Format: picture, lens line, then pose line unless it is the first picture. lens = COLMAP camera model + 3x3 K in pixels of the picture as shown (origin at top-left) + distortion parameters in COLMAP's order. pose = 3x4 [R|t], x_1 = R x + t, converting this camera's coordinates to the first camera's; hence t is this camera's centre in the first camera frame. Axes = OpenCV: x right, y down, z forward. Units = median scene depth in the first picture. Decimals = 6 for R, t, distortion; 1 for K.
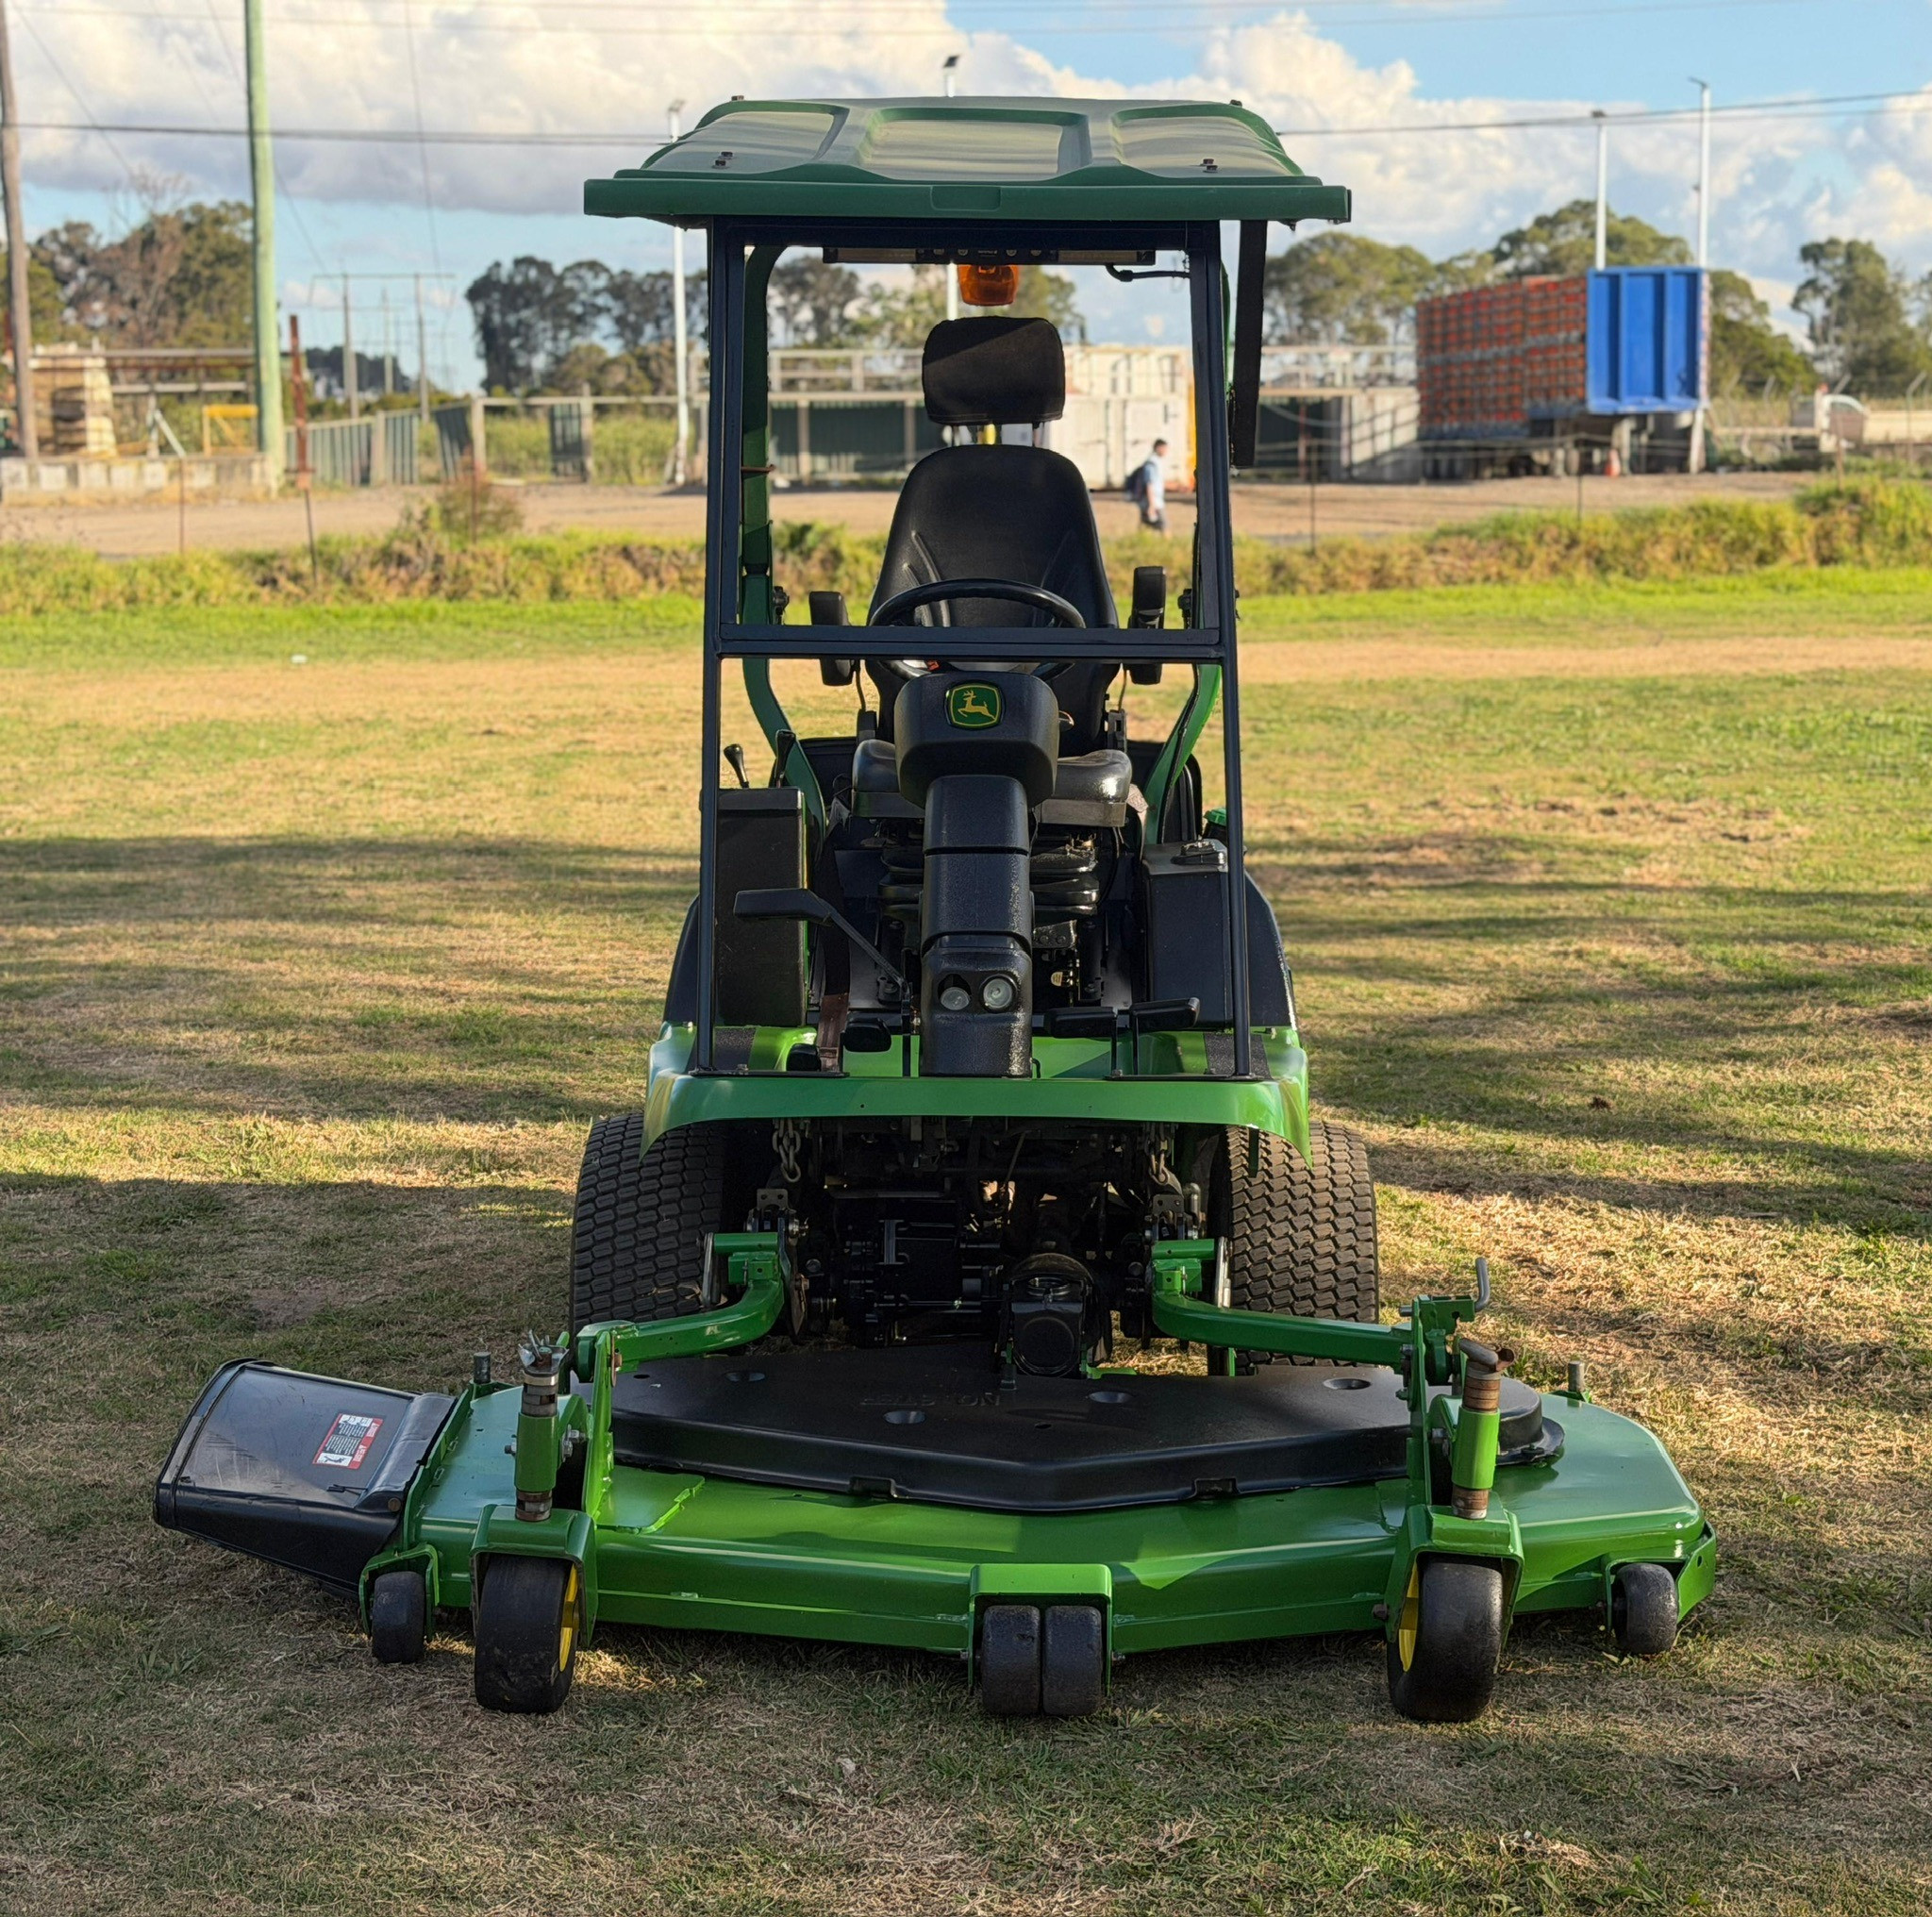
lens RADIAL K [[12431.8, 0, 966.0], [0, 12431.8, 958.5], [0, 0, 1]] dist [0.562214, 52.181061]
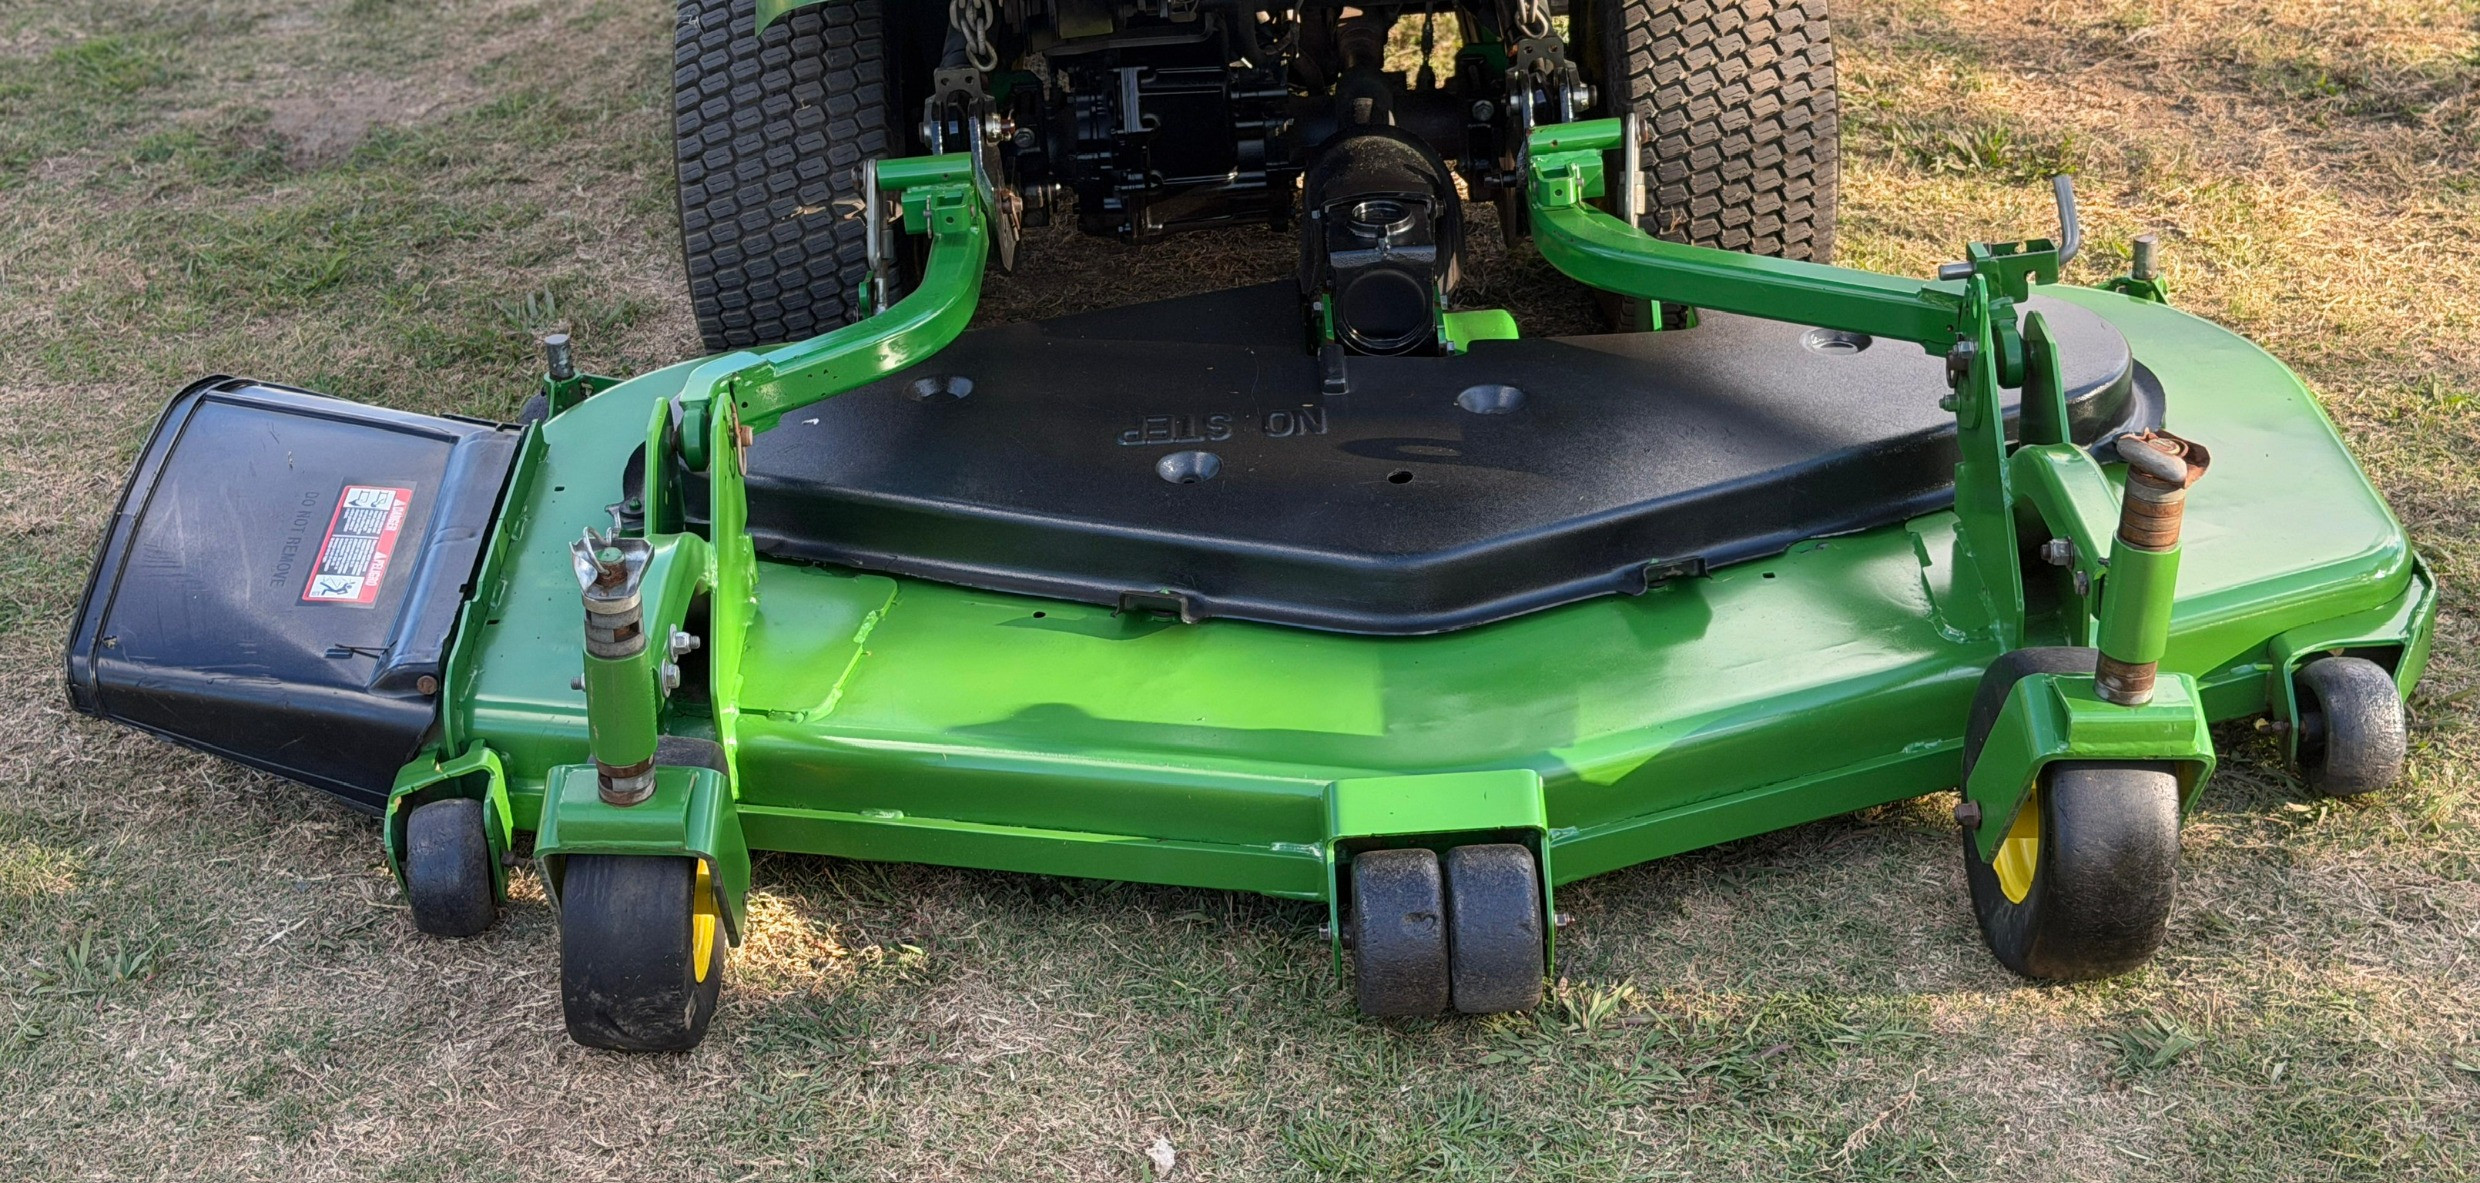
lens RADIAL K [[4262.9, 0, 1240.0], [0, 4262.9, 591.5], [0, 0, 1]] dist [0.162557, -0.114441]
pose [[0.996425, -0.080571, 0.025424, -0.008467], [0.064957, 0.923000, 0.379278, -0.043010], [-0.054025, -0.376270, 0.924934, 0.781263]]
